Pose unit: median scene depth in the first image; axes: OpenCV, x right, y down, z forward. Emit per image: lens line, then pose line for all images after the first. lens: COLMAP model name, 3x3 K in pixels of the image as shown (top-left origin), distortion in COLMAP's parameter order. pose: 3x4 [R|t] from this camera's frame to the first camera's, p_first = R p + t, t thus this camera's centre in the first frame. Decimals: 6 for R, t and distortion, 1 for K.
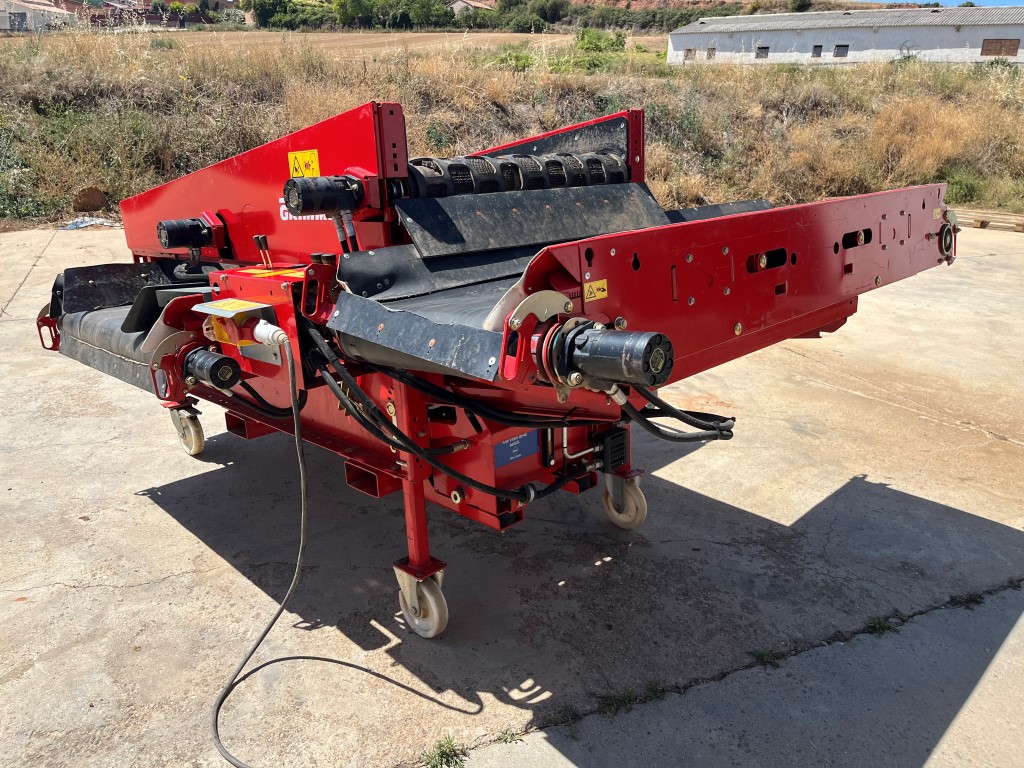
lens RADIAL K [[773.9, 0, 512.0], [0, 773.9, 384.0], [0, 0, 1]] dist [0.052200, -0.078750]
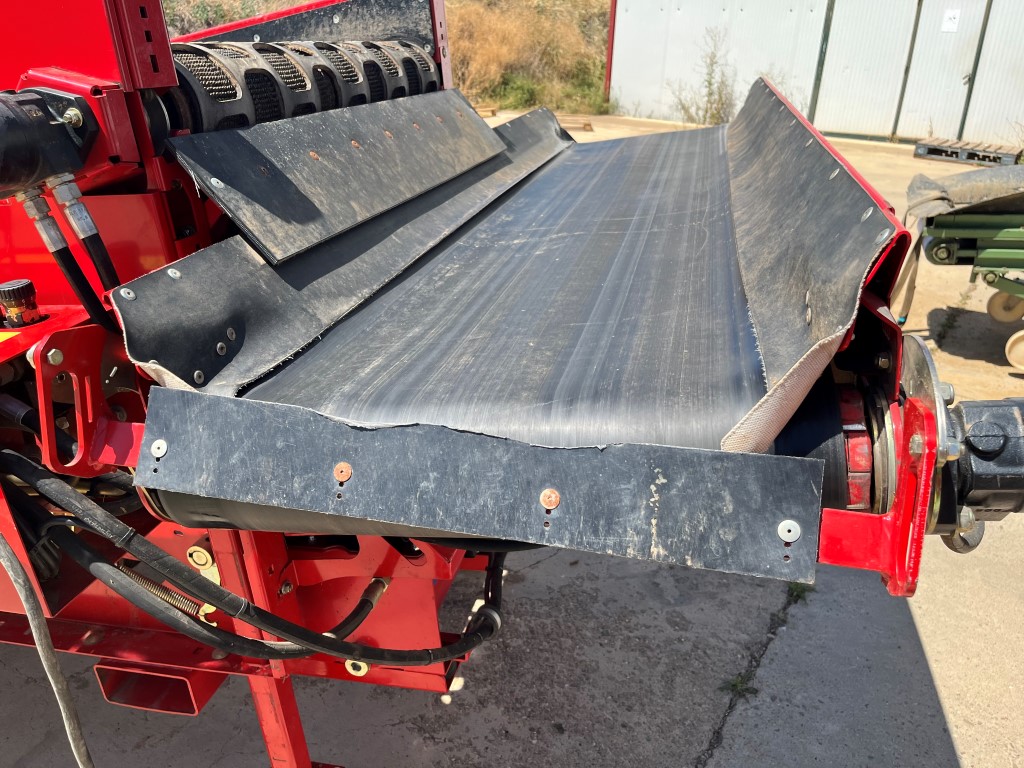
lens RADIAL K [[773.9, 0, 512.0], [0, 773.9, 384.0], [0, 0, 1]] dist [0.052200, -0.078750]
pose [[0.849227, -0.222176, 0.479011, -0.175612], [0.174237, 0.974267, 0.142986, -0.100990], [-0.498453, -0.037966, 0.866085, 0.394453]]
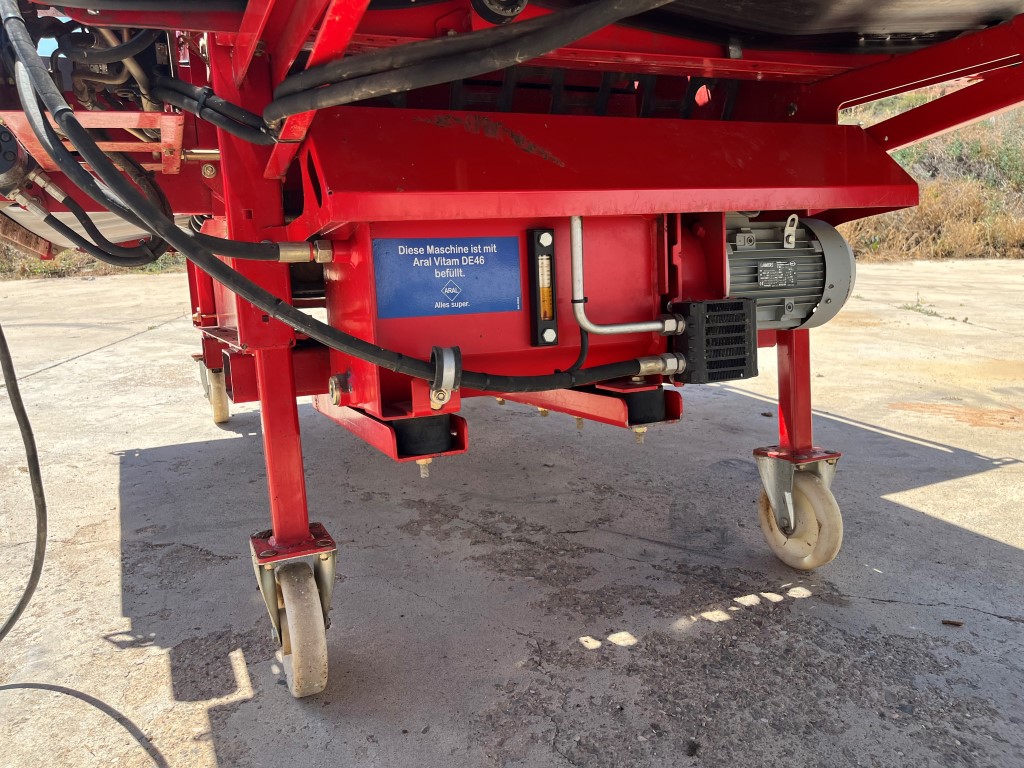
lens RADIAL K [[767.8, 0, 517.8], [0, 767.8, 393.4], [0, 0, 1]] dist [0.065456, -0.093634]
pose [[0.937633, 0.030863, -0.346254, 0.169045], [-0.072851, 0.991378, -0.108910, 0.164221], [0.339907, 0.127343, 0.931798, 0.519644]]
